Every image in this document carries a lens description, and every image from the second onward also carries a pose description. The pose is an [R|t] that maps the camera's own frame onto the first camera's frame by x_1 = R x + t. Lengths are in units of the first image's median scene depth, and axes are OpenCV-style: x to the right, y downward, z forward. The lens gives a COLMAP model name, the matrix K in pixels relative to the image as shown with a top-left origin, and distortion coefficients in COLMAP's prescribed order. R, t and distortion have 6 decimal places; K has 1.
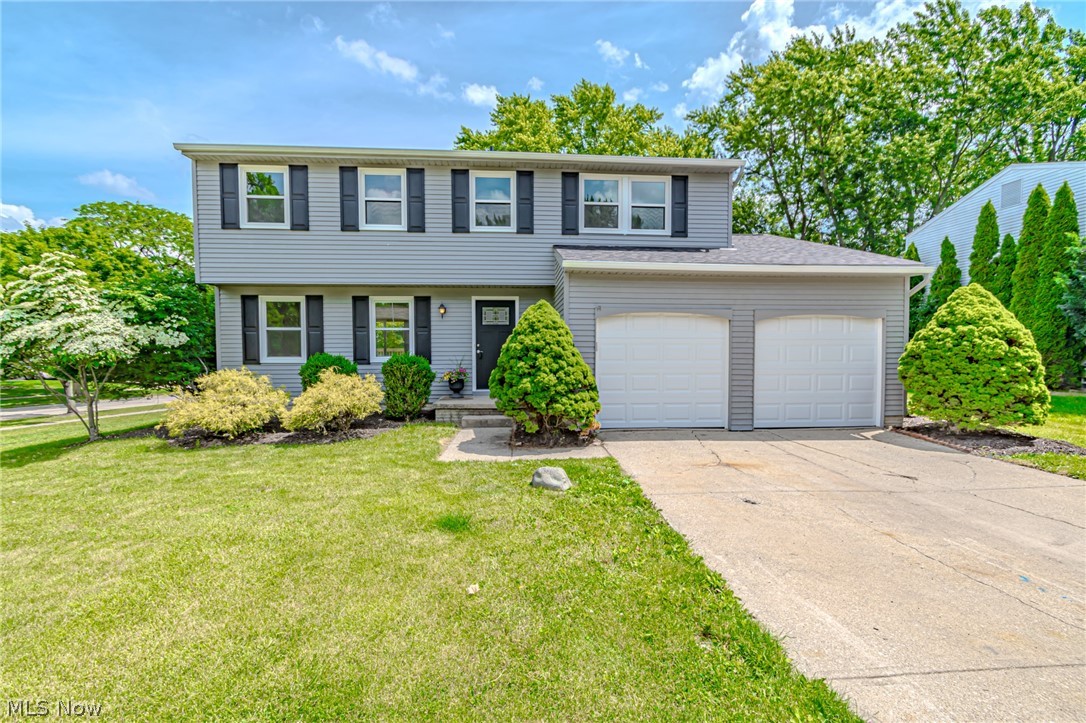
lens RADIAL K [[473.5, 0, 543.0], [0, 473.5, 361.5], [0, 0, 1]] dist [-0.005259, 0.001345]
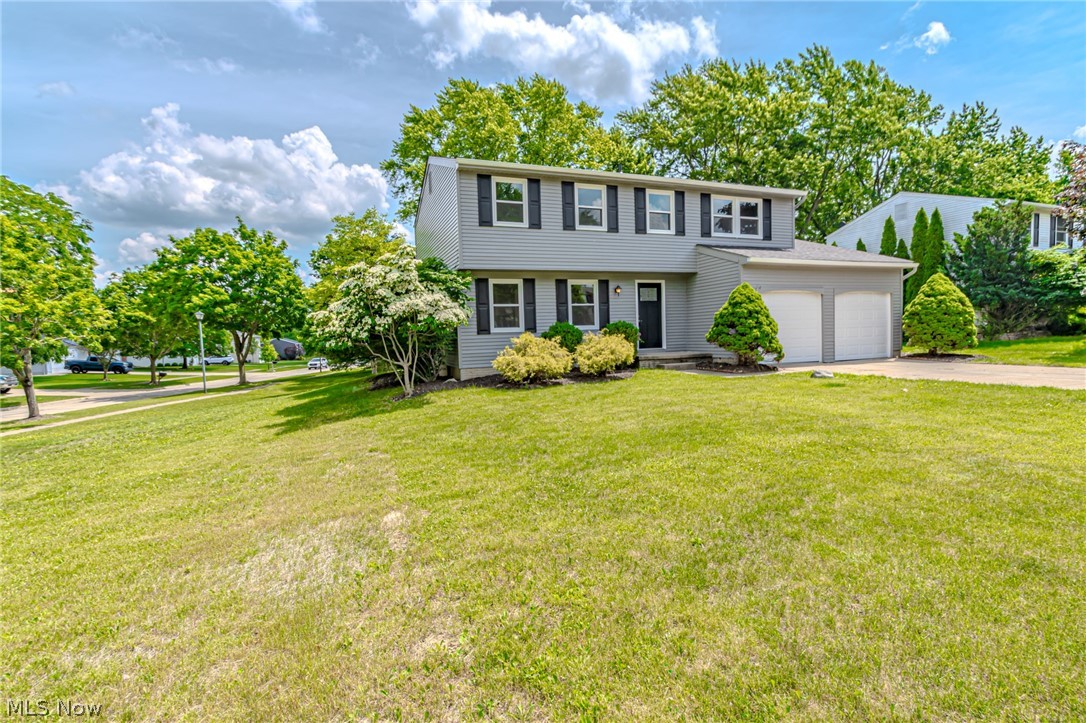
lens RADIAL K [[515.4, 0, 543.0], [0, 515.4, 361.5], [0, 0, 1]] dist [0.001176, -0.000864]
pose [[0.955238, -0.044295, 0.292503, -0.889752], [0.039154, 0.998959, 0.023409, 0.053472], [-0.293236, -0.010909, 0.955978, -0.353415]]
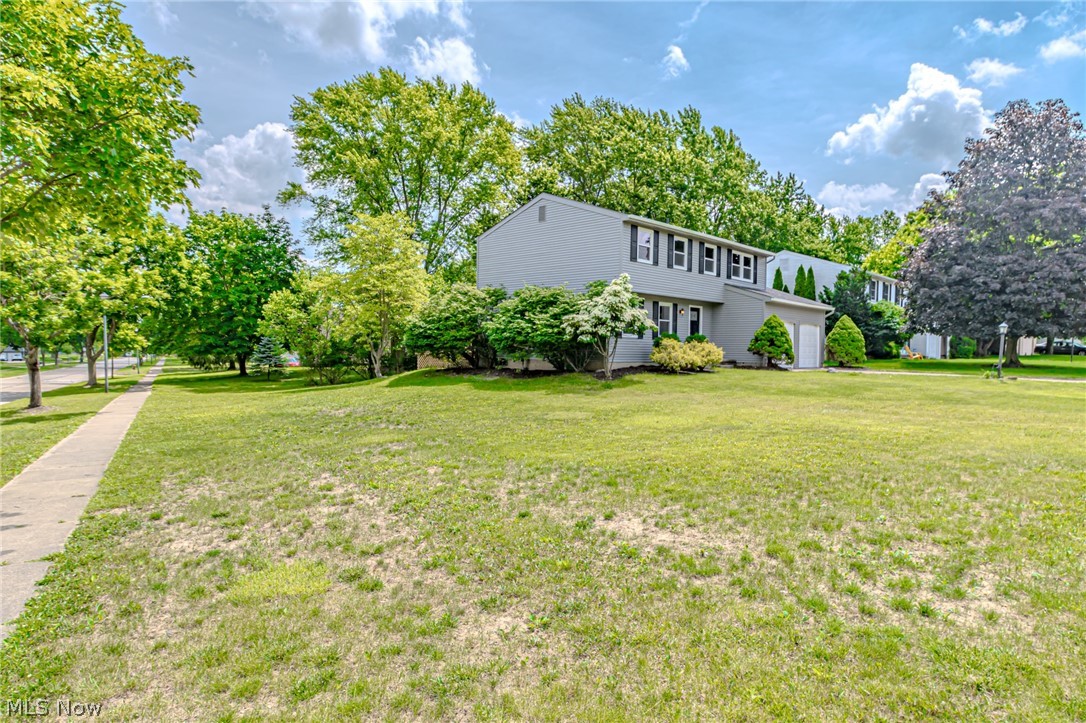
lens RADIAL K [[626.2, 0, 543.0], [0, 626.2, 361.5], [0, 0, 1]] dist [-0.001402, -0.000049]
pose [[0.755704, 0.000545, 0.654914, -2.350743], [0.000658, 0.999999, -0.001592, 0.097414], [-0.654914, 0.001634, 0.755702, -0.535672]]
